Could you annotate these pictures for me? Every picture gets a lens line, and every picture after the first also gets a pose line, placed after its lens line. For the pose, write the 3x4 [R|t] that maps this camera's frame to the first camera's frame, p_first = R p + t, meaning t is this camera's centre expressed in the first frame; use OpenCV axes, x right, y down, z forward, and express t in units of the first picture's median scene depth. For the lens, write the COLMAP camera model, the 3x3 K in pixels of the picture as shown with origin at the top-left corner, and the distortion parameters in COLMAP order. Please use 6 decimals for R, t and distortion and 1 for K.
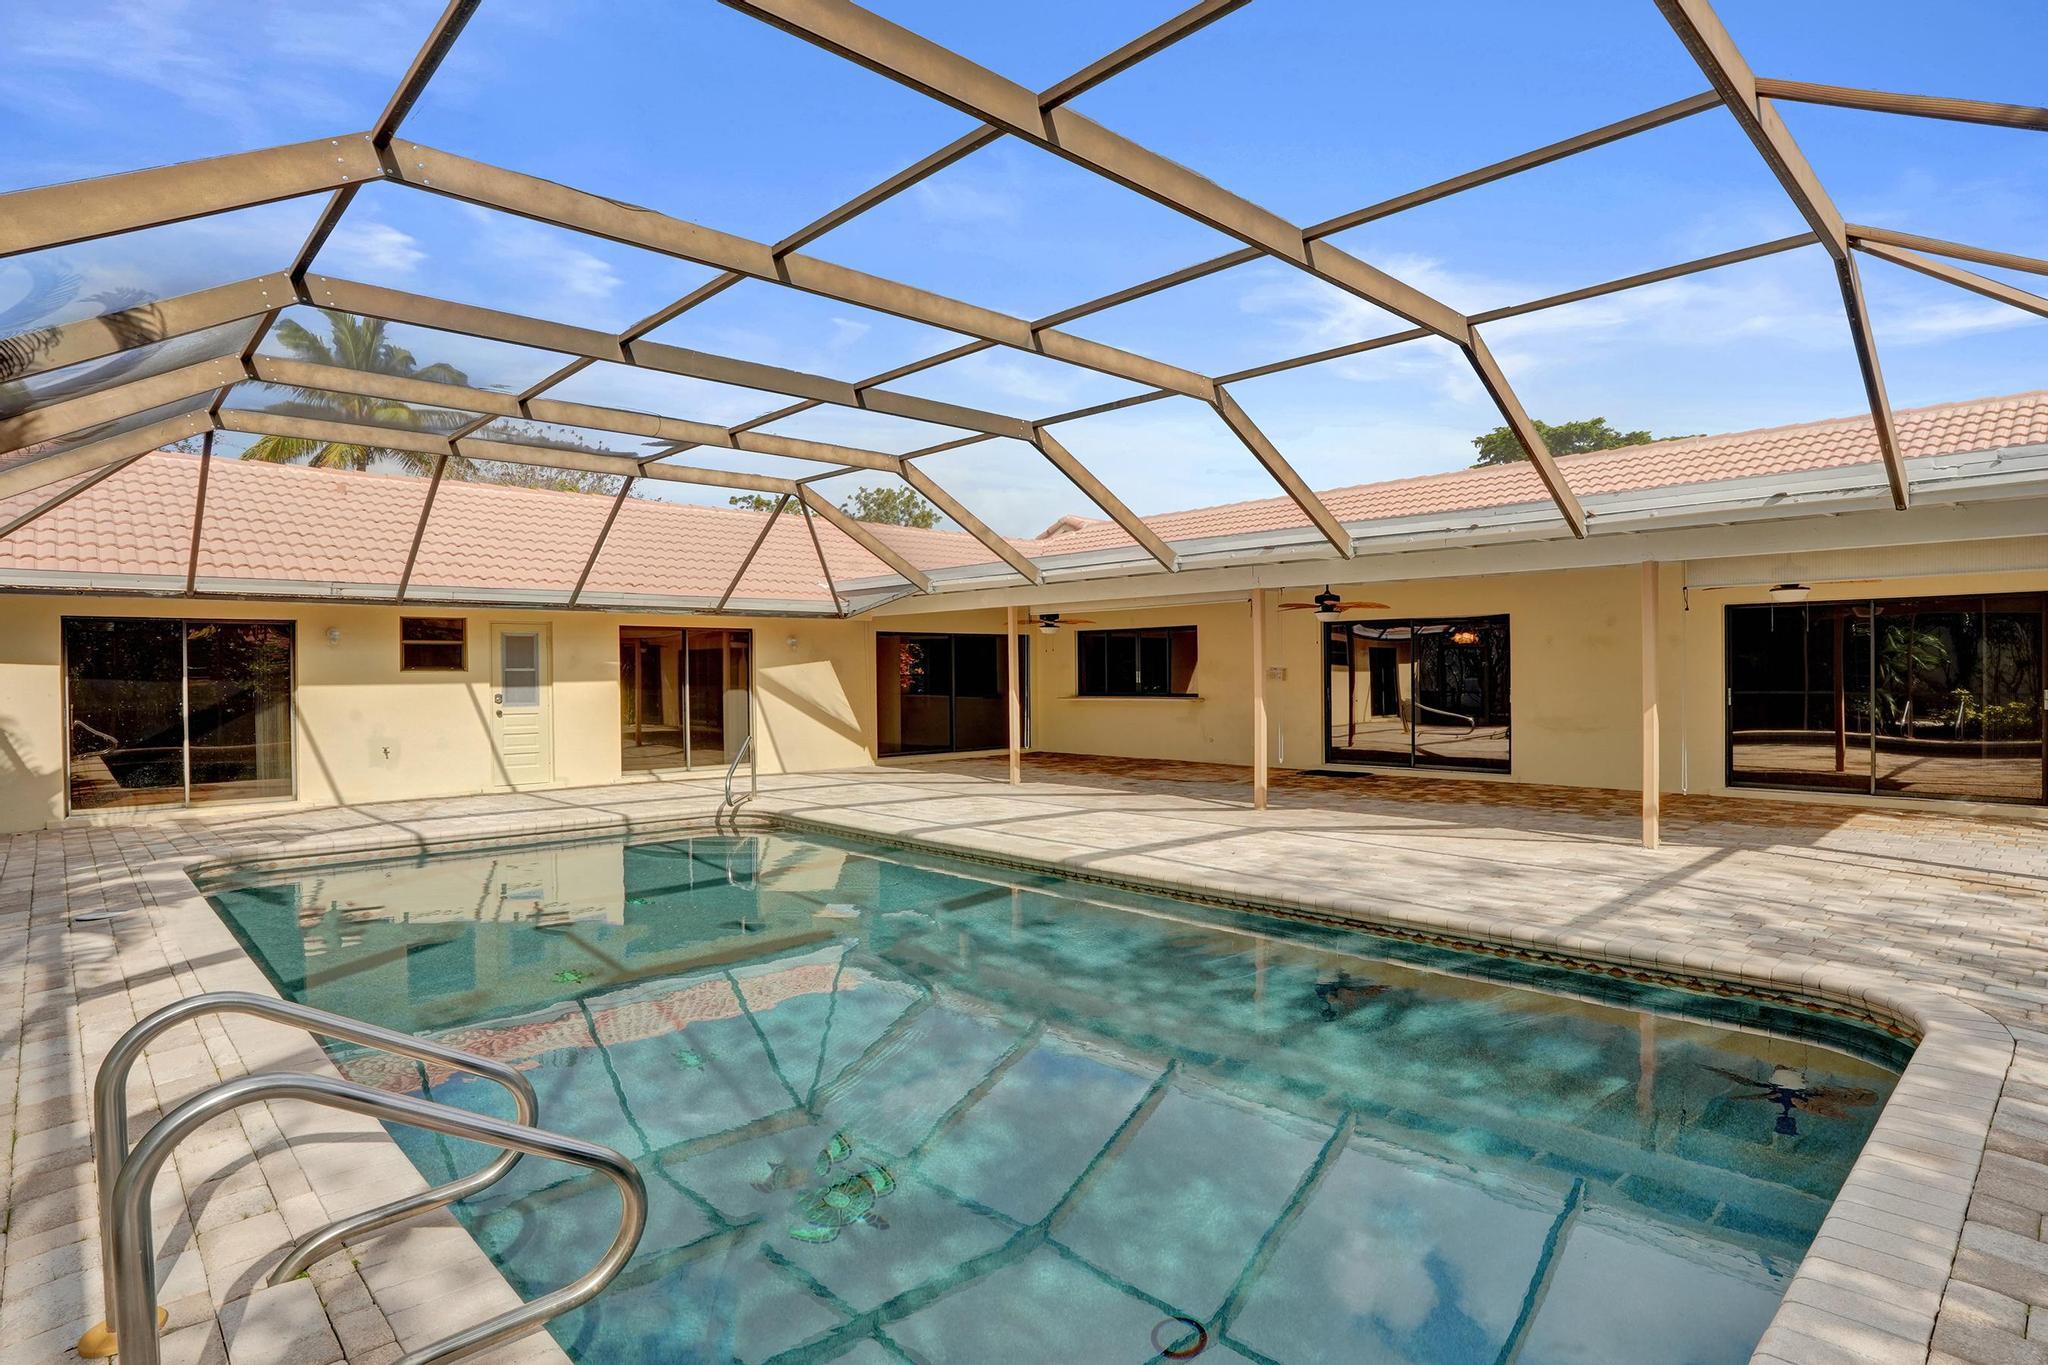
lens RADIAL K [[1097.3, 0, 1024.8], [0, 1097.3, 674.6], [0, 0, 1]] dist [-0.038996, 0.018520]
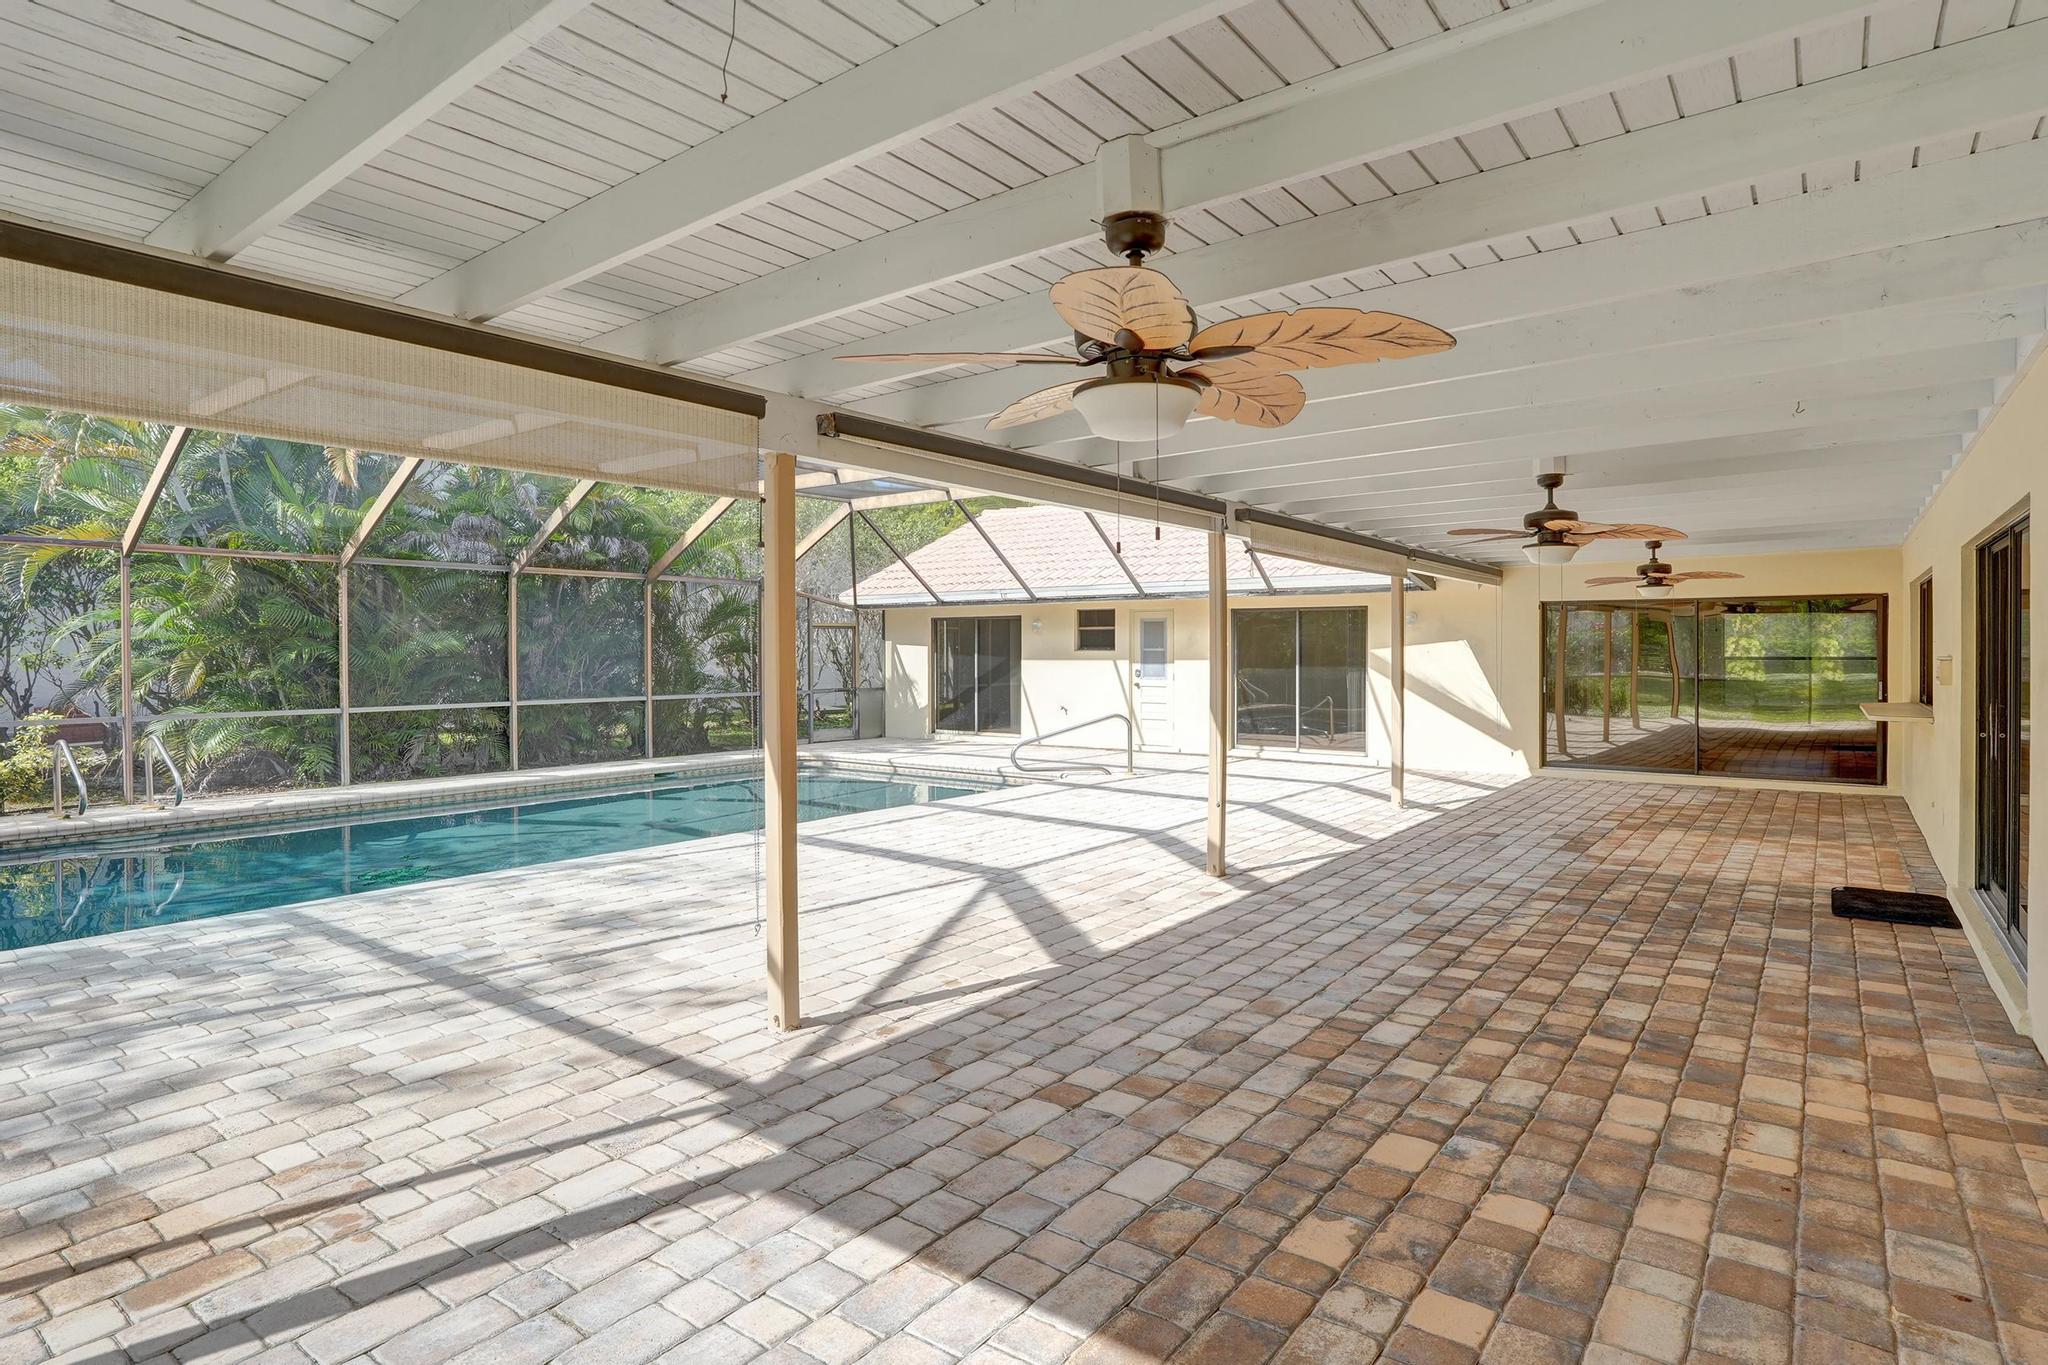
lens RADIAL K [[1097.3, 0, 1039.0], [0, 1097.3, 663.5], [0, 0, 1]] dist [-0.038996, 0.018520]
pose [[0.191101, 0.018314, -0.981400, 0.707218], [-0.004215, 0.999832, 0.017837, -0.010237], [0.981561, 0.000728, 0.191146, 0.651952]]
